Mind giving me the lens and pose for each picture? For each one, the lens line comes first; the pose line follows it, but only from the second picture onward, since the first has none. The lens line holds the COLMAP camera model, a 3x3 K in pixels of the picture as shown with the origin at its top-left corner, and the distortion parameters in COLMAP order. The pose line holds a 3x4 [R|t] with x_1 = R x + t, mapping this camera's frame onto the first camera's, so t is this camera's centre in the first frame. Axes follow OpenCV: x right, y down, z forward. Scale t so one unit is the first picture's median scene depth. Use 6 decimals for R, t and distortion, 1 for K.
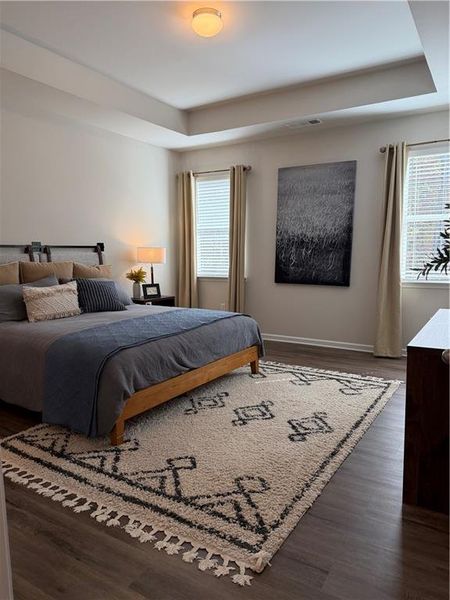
lens RADIAL K [[420.4, 0, 228.4], [0, 420.4, 298.8], [0, 0, 1]] dist [0.031156, -0.047601]
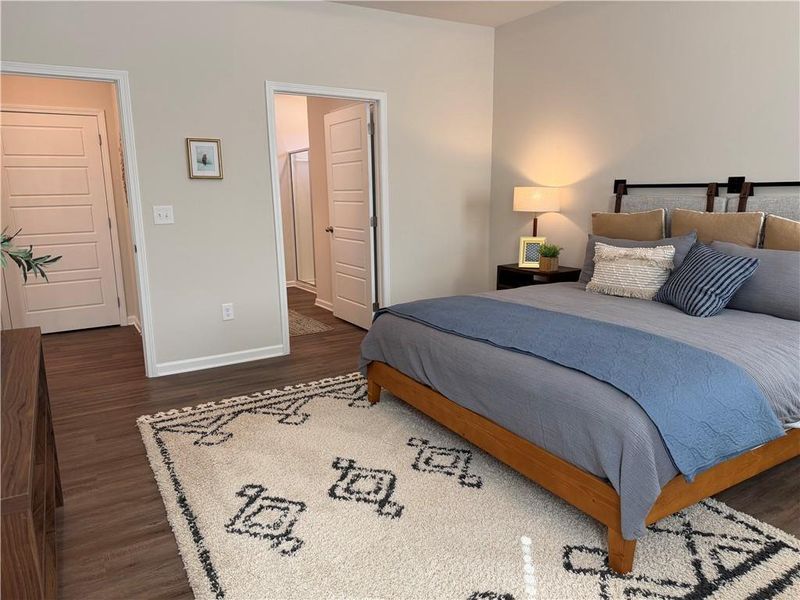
lens RADIAL K [[560.5, 0, 401.6], [0, 560.5, 300.7], [0, 0, 1]] dist [0.031156, -0.047601]
pose [[-0.451493, 0.192029, -0.871366, 0.676056], [-0.081233, 0.963666, 0.254460, -0.182490], [0.888569, 0.185671, -0.419489, 1.334561]]
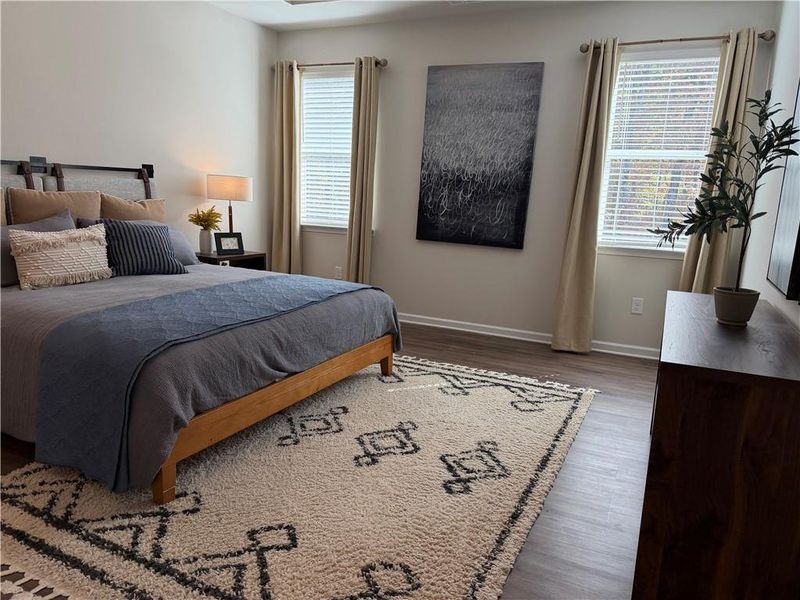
lens RADIAL K [[560.5, 0, 404.4], [0, 560.5, 304.0], [0, 0, 1]] dist [0.031156, -0.047601]
pose [[0.992761, 0.028394, 0.116704, -0.020798], [-0.038210, 0.995837, 0.082753, -0.014056], [-0.113869, -0.086613, 0.989713, 0.162225]]
